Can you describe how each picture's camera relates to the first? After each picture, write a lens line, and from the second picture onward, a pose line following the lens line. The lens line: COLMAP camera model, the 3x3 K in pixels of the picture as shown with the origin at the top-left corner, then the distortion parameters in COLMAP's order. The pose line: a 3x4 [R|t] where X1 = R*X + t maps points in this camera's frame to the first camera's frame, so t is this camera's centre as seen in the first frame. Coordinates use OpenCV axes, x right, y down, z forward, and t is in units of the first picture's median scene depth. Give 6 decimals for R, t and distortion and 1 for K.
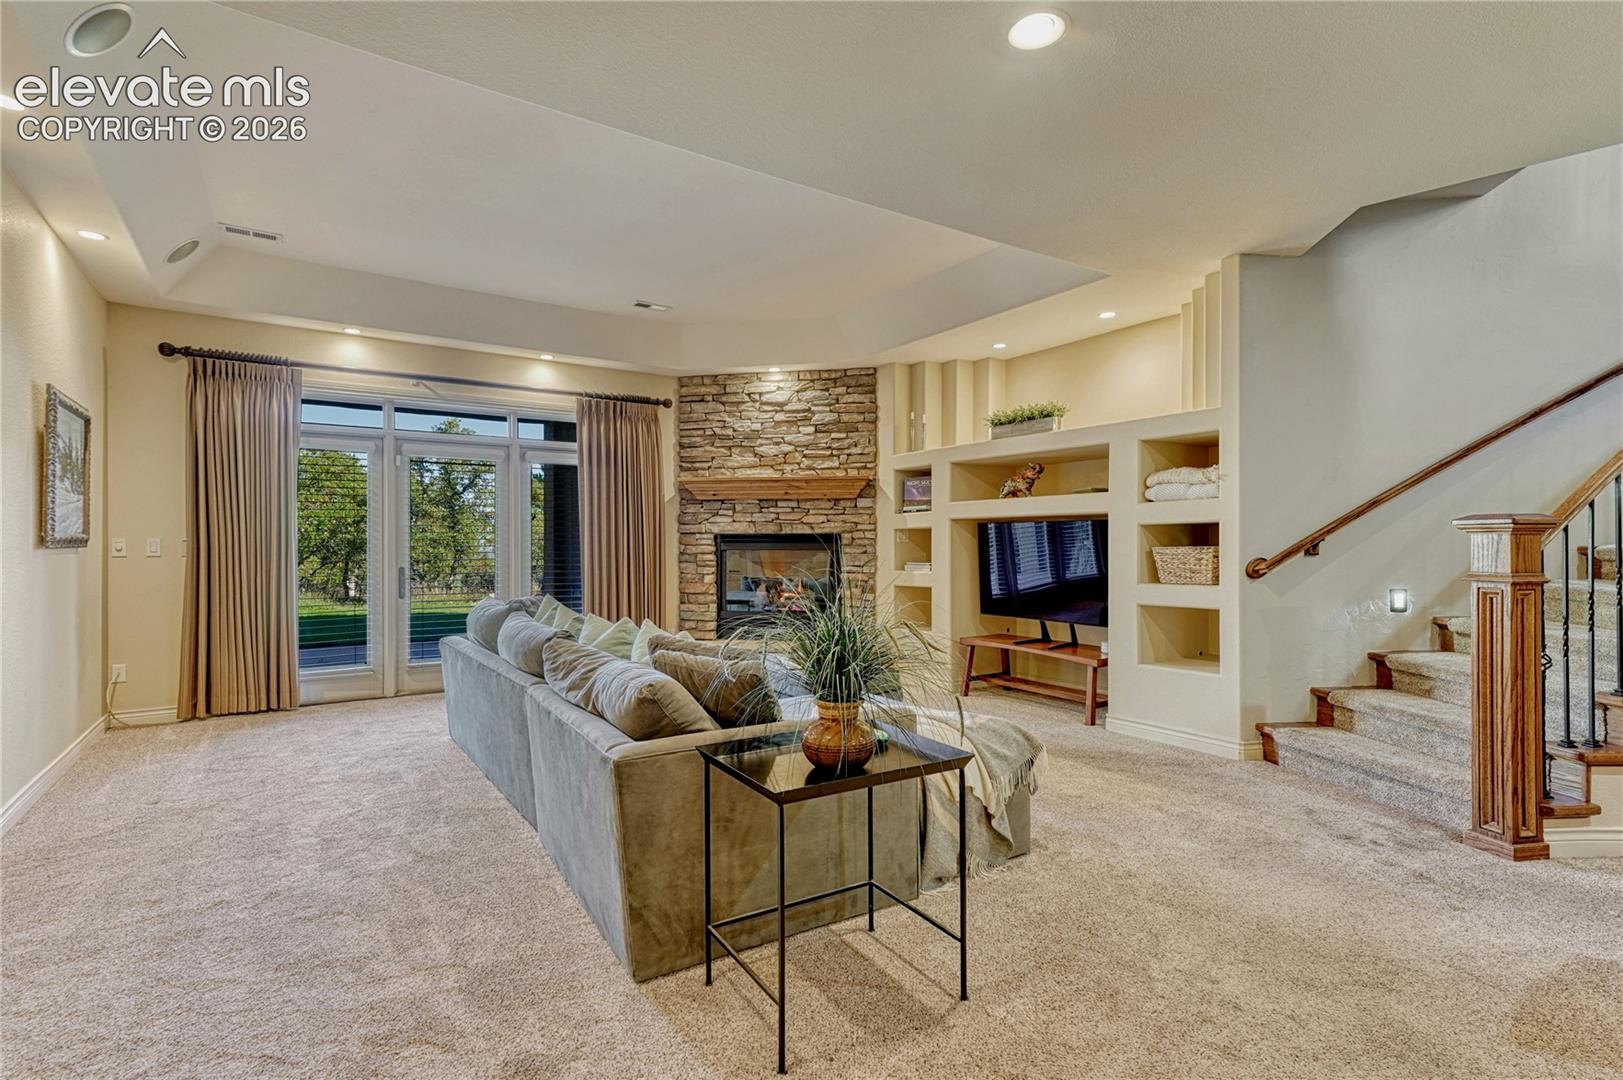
lens RADIAL K [[786.2, 0, 808.2], [0, 786.2, 543.6], [0, 0, 1]] dist [-0.002954, -0.001131]
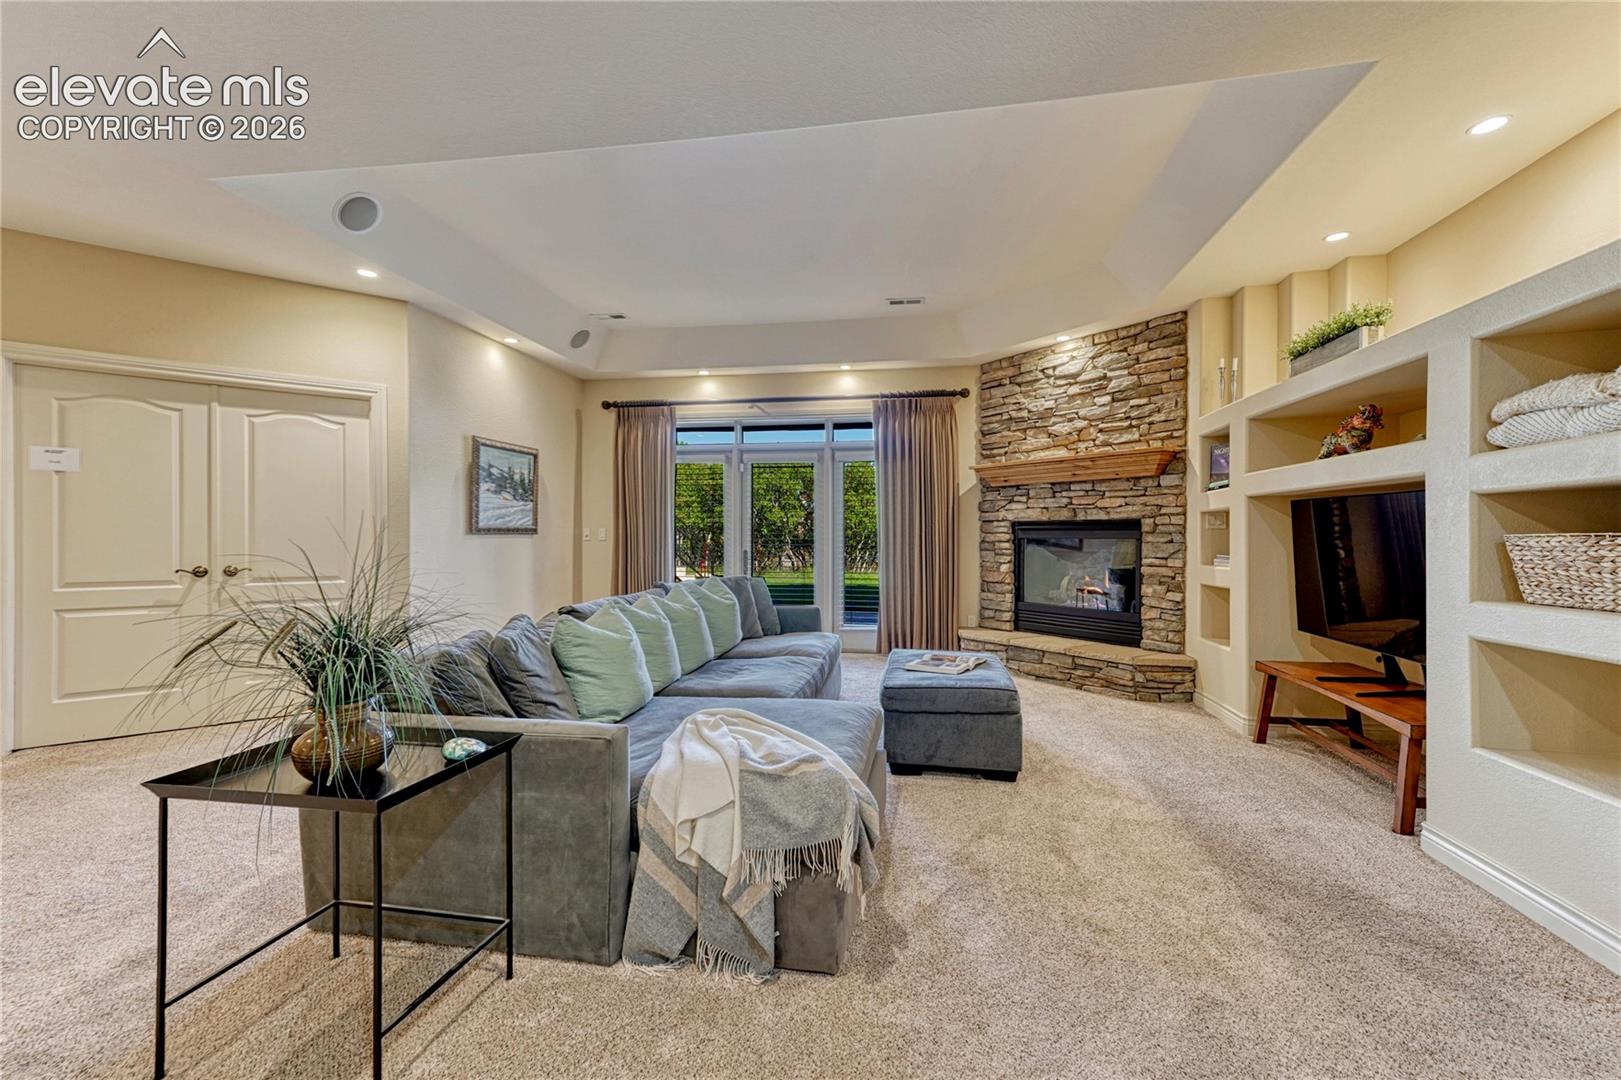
lens RADIAL K [[680.2, 0, 815.7], [0, 680.2, 540.5], [0, 0, 1]] dist [0.003817, -0.000574]
pose [[0.728379, 0.005218, -0.685154, 0.287098], [0.002838, 0.999939, 0.010633, 0.001594], [0.685168, -0.009690, 0.728320, 0.234462]]
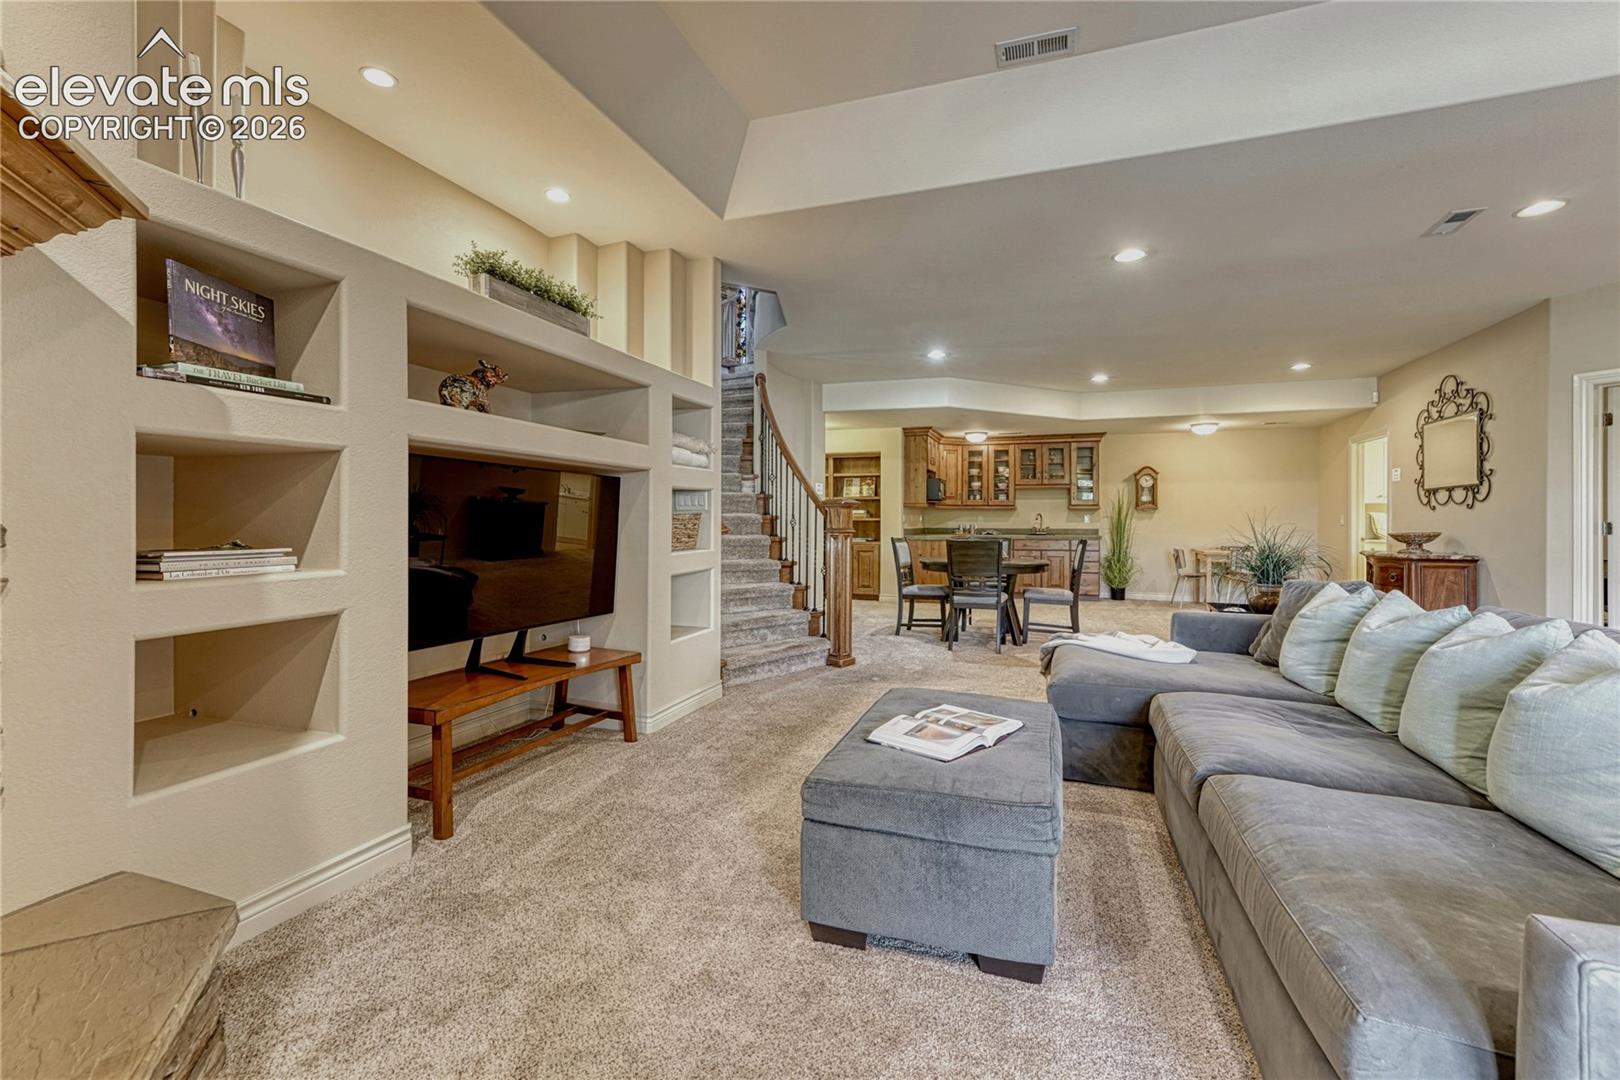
lens RADIAL K [[679.8, 0, 810.1], [0, 679.8, 529.5], [0, 0, 1]] dist [0.003817, -0.000574]
pose [[-0.597400, -0.010491, 0.801875, -0.210858], [-0.006992, 0.999945, 0.007874, 0.011847], [-0.801913, -0.000902, -0.597441, 0.924298]]
